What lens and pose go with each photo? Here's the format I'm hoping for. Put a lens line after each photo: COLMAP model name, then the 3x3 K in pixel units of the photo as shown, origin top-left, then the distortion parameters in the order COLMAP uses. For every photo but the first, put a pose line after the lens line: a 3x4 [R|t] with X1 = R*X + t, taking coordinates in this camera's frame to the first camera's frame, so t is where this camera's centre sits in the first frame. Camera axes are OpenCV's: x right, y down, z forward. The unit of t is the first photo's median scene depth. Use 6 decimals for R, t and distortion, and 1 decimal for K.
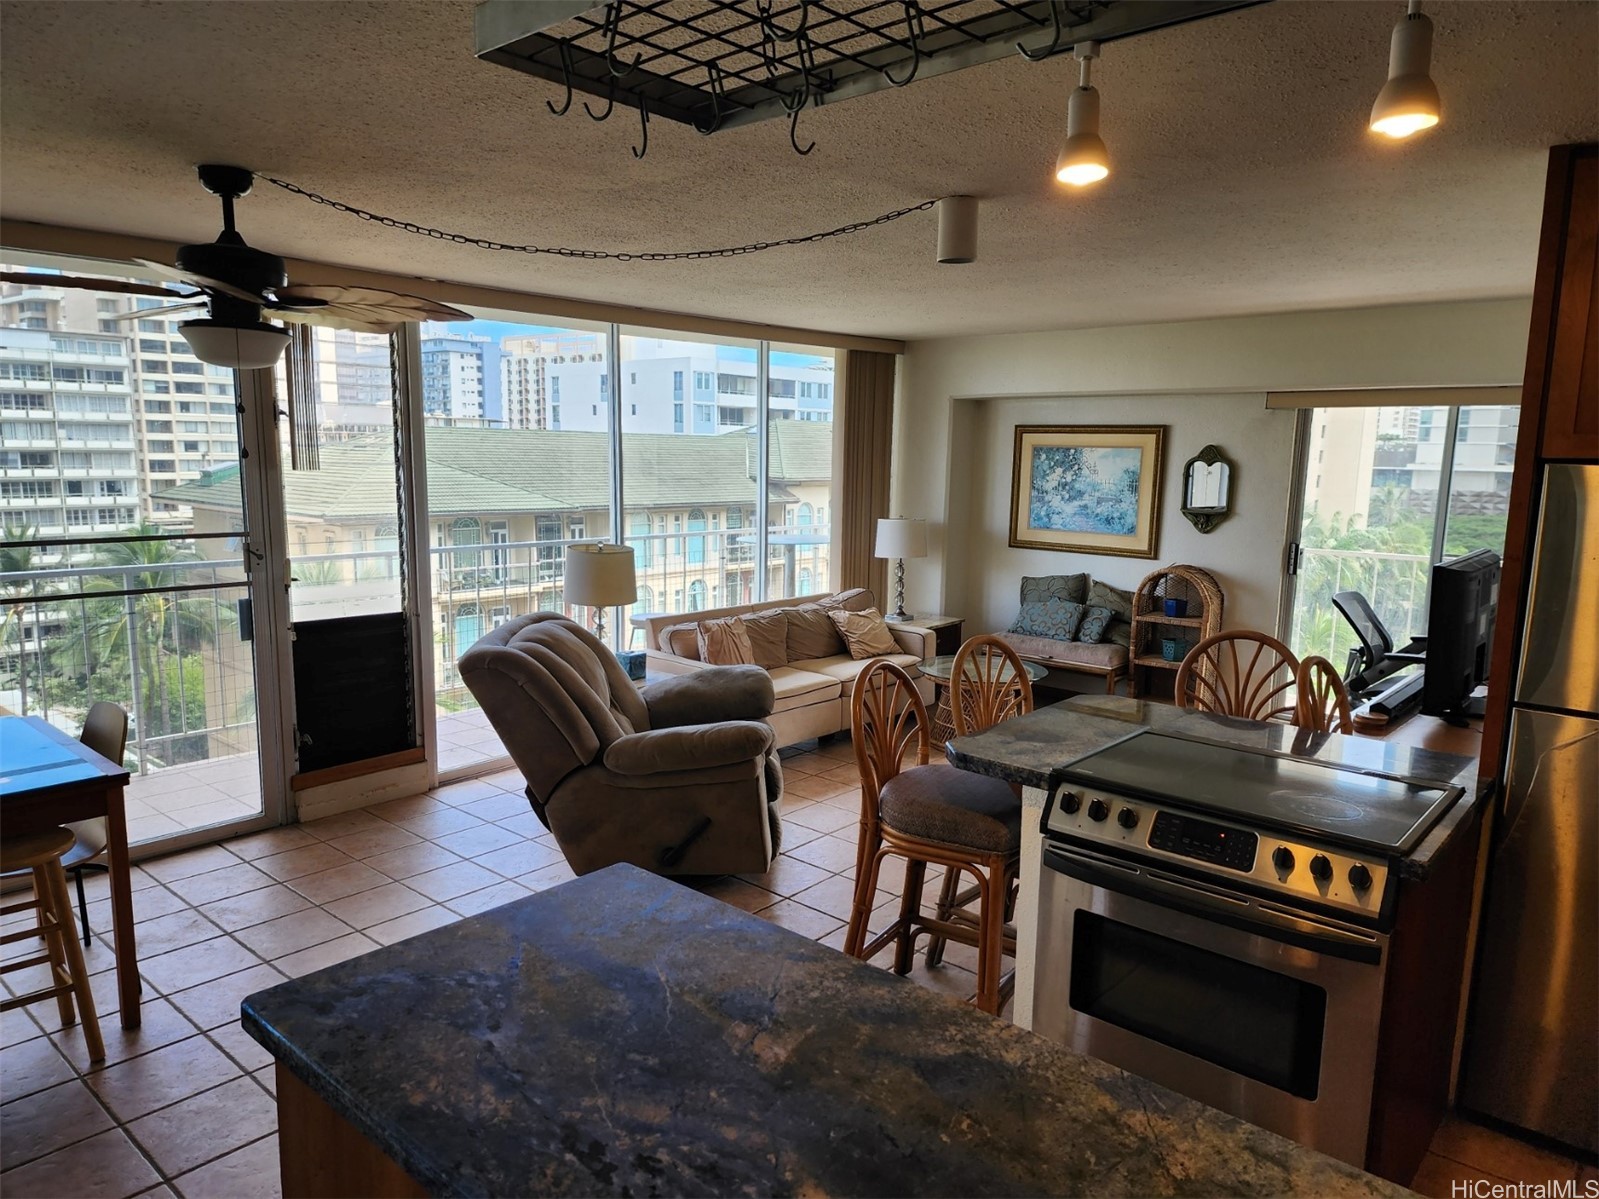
lens RADIAL K [[1090.5, 0, 798.0], [0, 1090.5, 611.1], [0, 0, 1]] dist [0.078089, -0.066988]
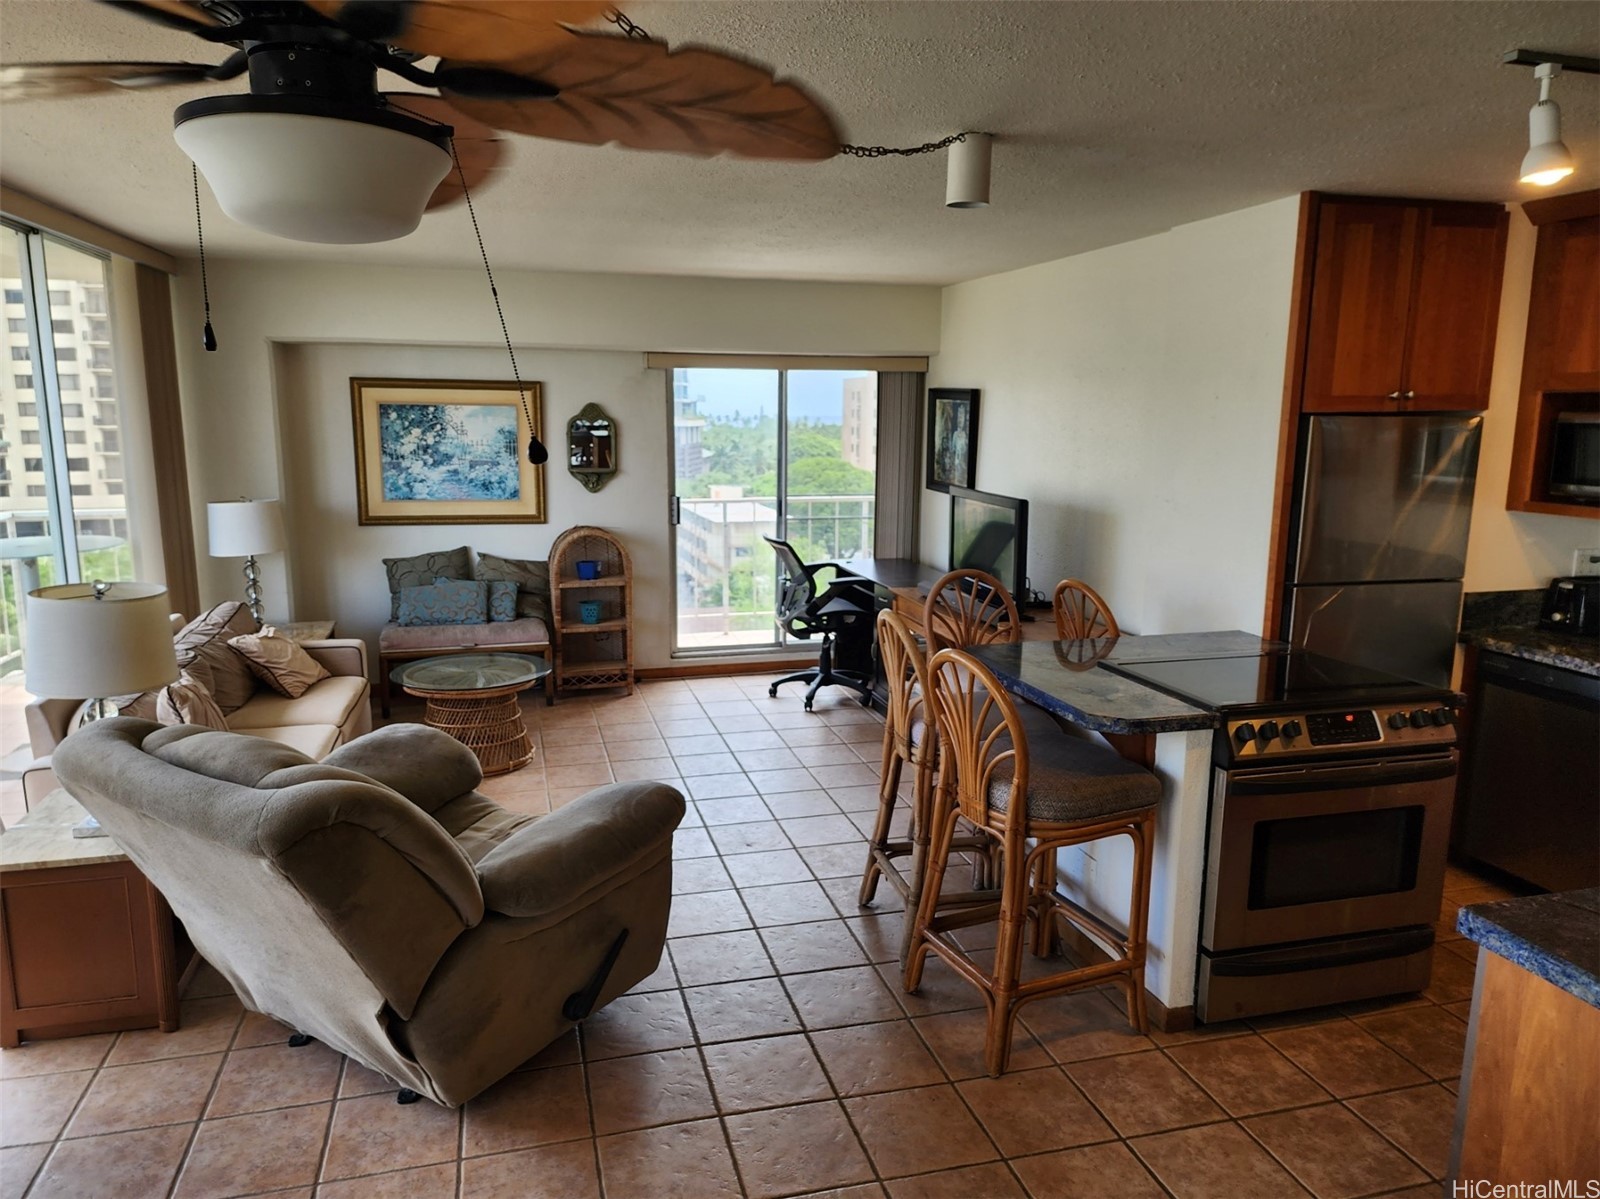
lens RADIAL K [[1091.2, 0, 797.7], [0, 1091.2, 600.3], [0, 0, 1]] dist [0.078089, -0.066988]
pose [[0.554487, -0.153292, 0.817952, -0.331465], [0.127337, 0.986942, 0.098641, -0.045483], [-0.822392, 0.049460, 0.566767, 0.274172]]
